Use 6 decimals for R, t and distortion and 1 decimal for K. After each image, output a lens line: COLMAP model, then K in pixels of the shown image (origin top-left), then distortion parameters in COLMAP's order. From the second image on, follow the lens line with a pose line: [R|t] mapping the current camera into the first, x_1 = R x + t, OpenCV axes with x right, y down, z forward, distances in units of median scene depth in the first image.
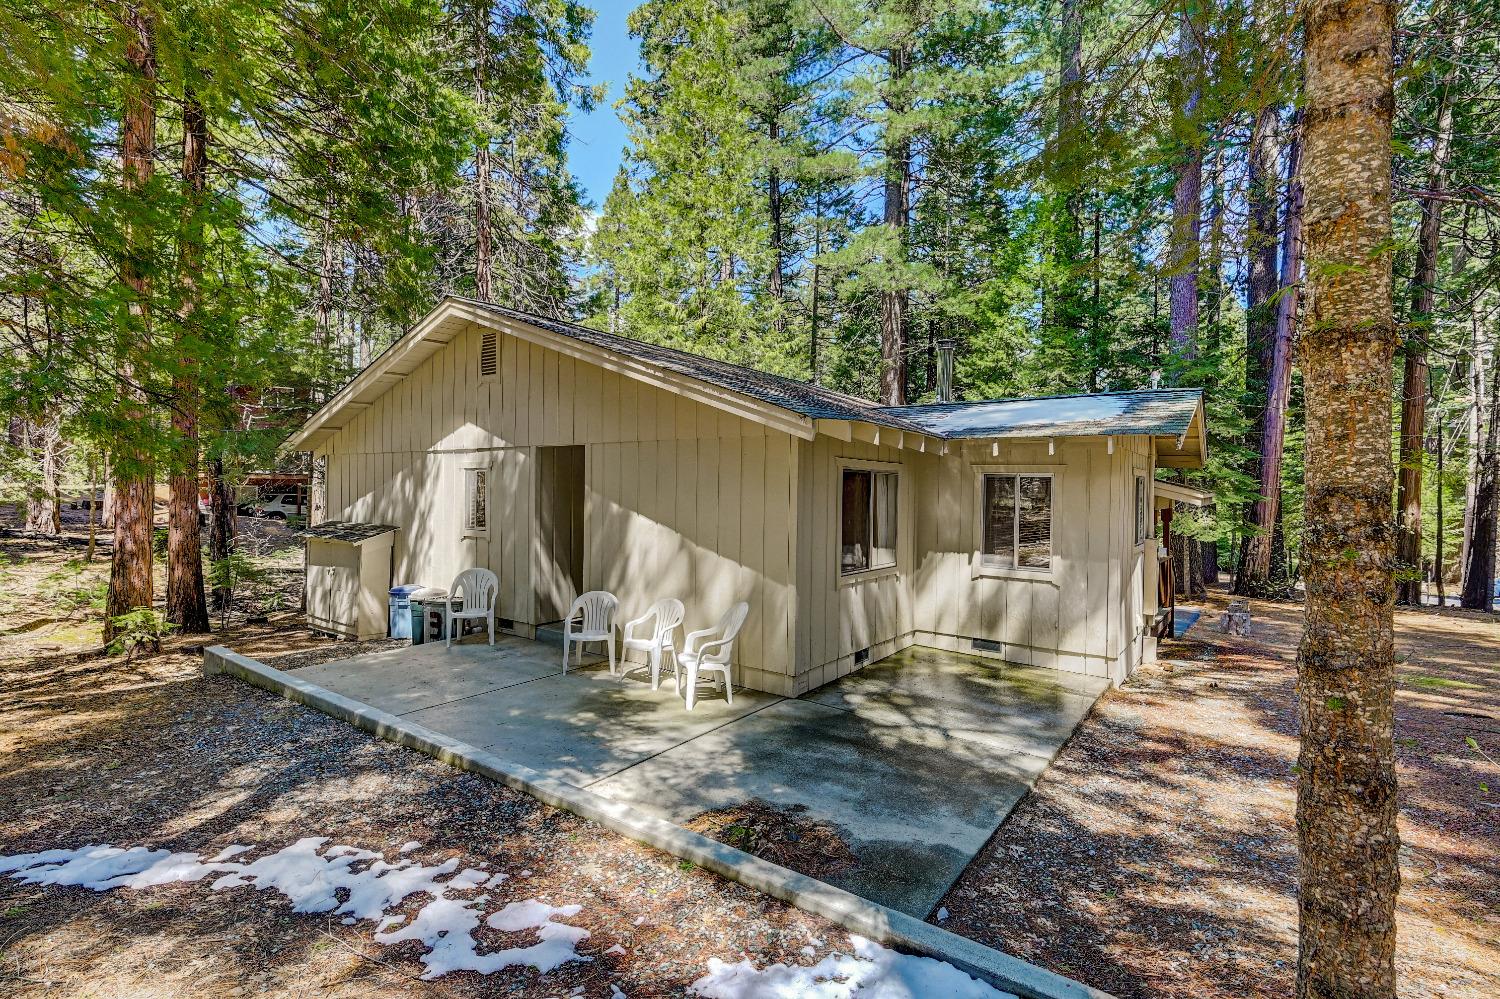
lens RADIAL K [[694.6, 0, 747.0], [0, 694.6, 491.2], [0, 0, 1]] dist [-0.002757, -0.000171]
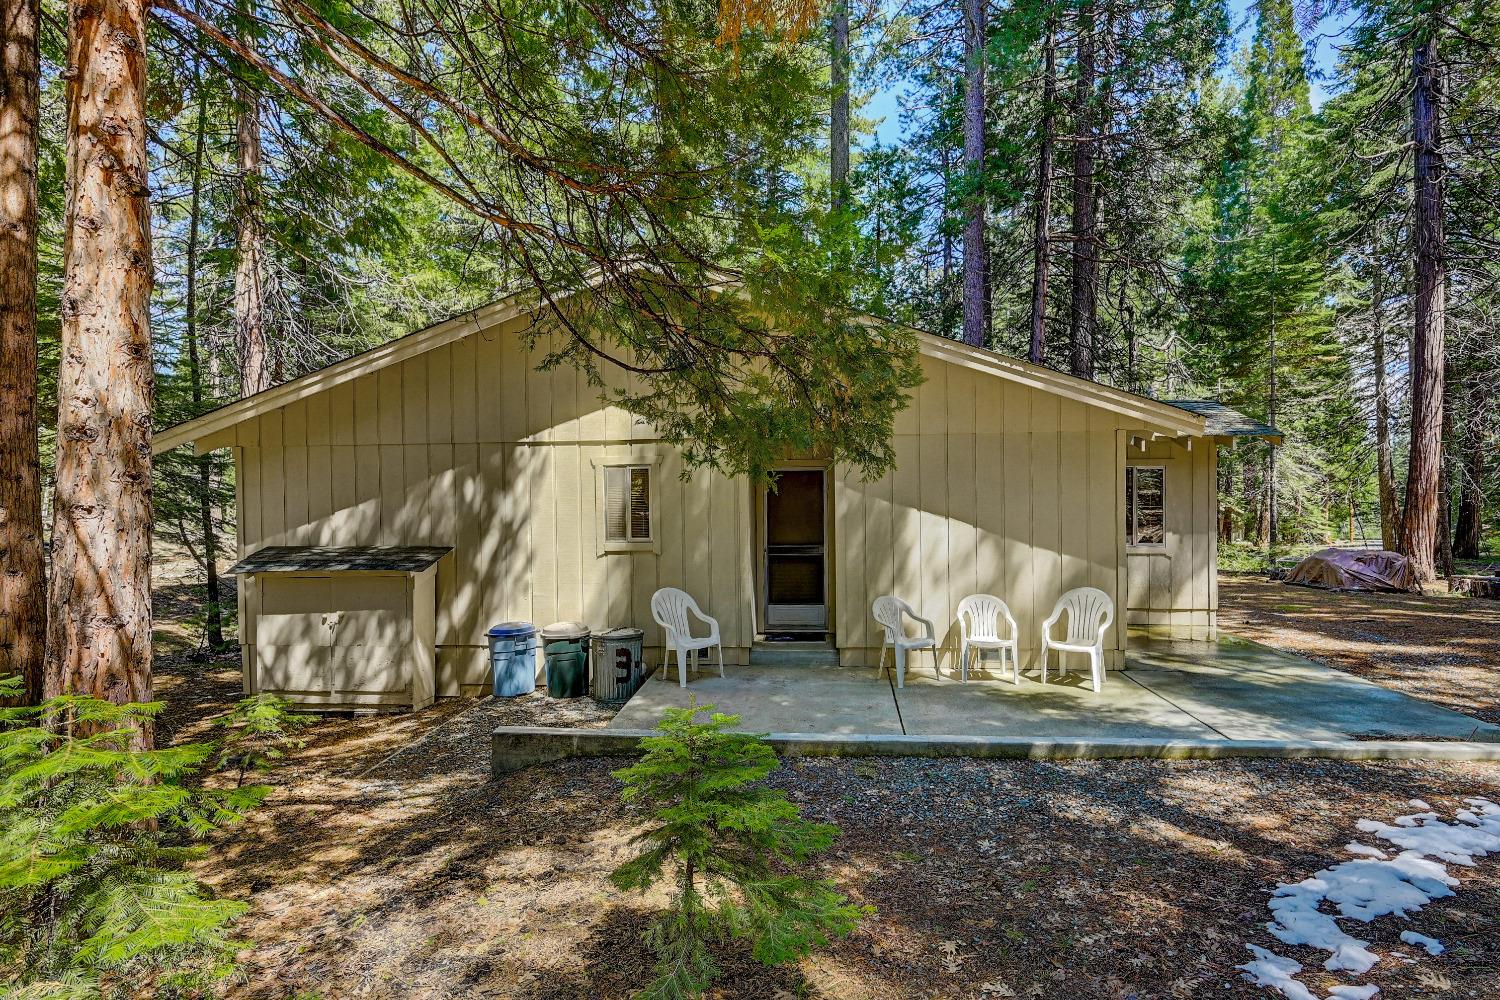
lens RADIAL K [[755.6, 0, 750.0], [0, 755.6, 500.0], [0, 0, 1]] dist [0.000937, -0.000076]
pose [[0.858571, -0.027780, 0.511942, -0.992629], [0.021975, 0.999607, 0.017389, -0.005445], [-0.512224, -0.003680, 0.858844, 0.257610]]
